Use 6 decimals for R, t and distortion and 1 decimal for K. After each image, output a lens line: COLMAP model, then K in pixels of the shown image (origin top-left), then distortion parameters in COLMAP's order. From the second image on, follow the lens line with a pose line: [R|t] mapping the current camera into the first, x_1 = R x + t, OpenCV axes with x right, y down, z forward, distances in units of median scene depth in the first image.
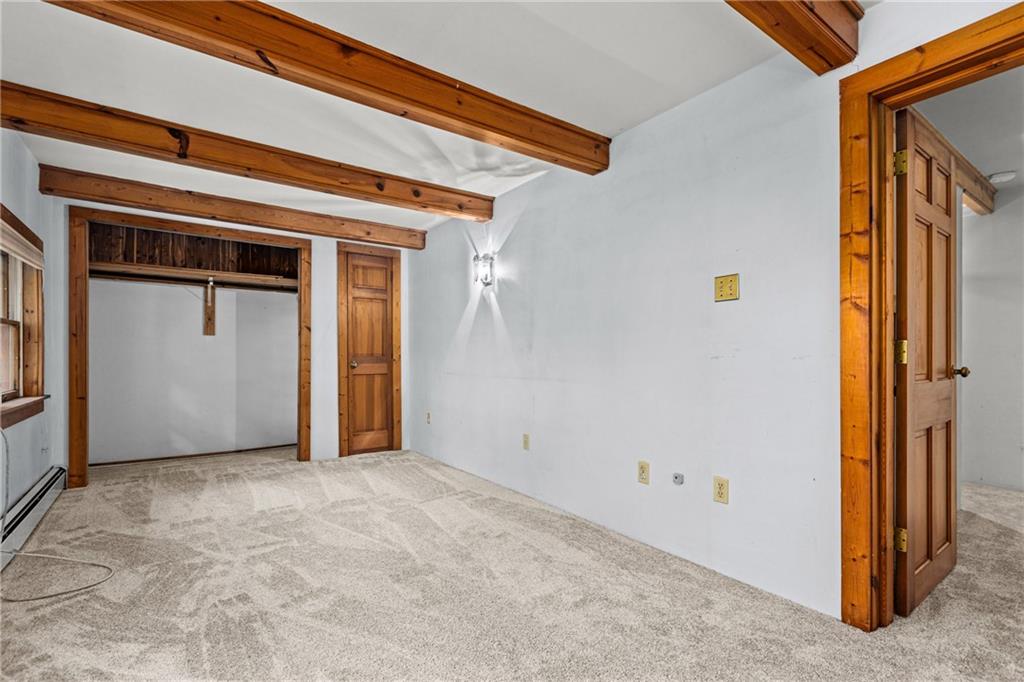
lens RADIAL K [[470.9, 0, 514.4], [0, 470.9, 354.1], [0, 0, 1]] dist [-0.000757, -0.000087]
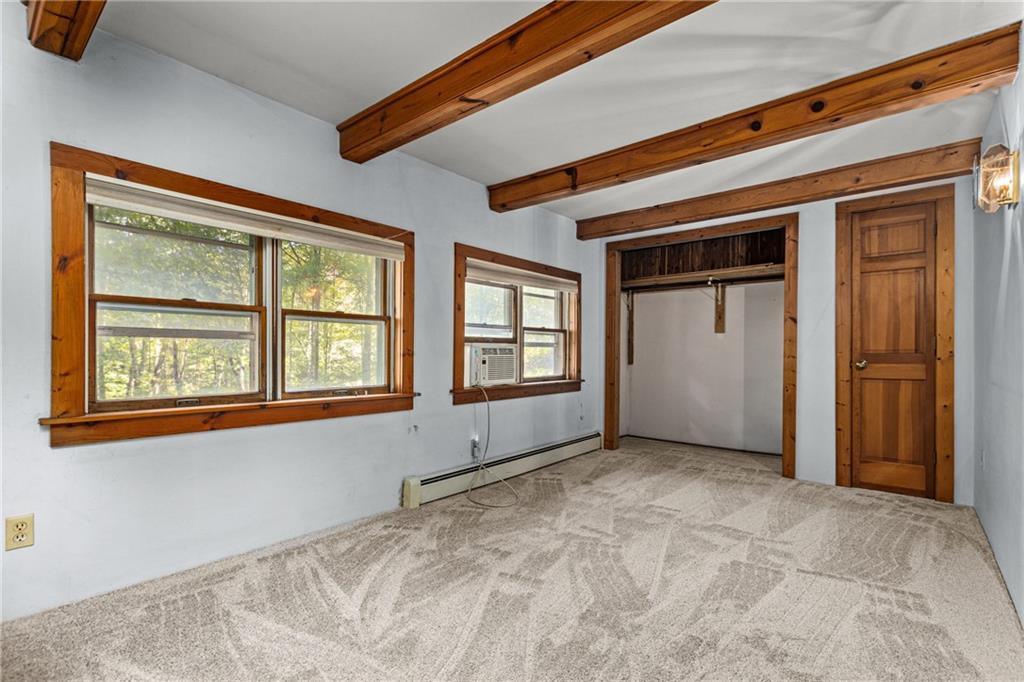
lens RADIAL K [[470.9, 0, 514.4], [0, 470.9, 354.1], [0, 0, 1]] dist [-0.000757, -0.000087]
pose [[0.238229, 0.000622, -0.971209, 0.344007], [0.001844, 0.999998, 0.001093, 0.006264], [0.971207, -0.002051, 0.238228, 0.437225]]
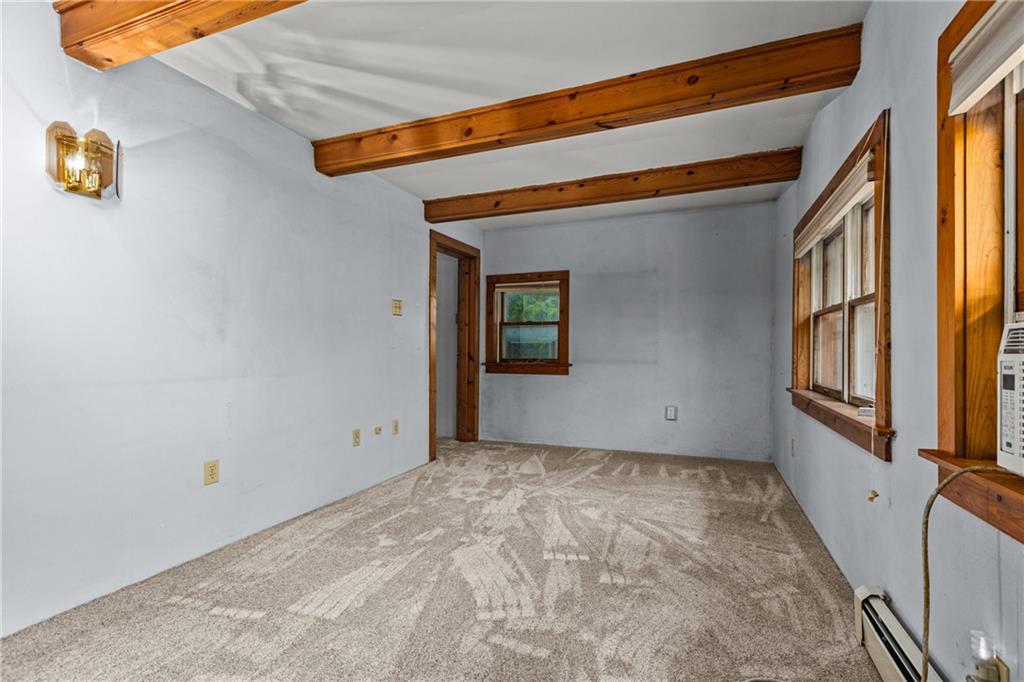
lens RADIAL K [[470.9, 0, 514.4], [0, 470.9, 354.1], [0, 0, 1]] dist [-0.000757, -0.000087]
pose [[-0.533599, -0.004444, 0.845726, -0.812833], [-0.003099, 0.999990, 0.003299, 0.013375], [-0.845732, -0.000861, -0.533607, 1.030682]]
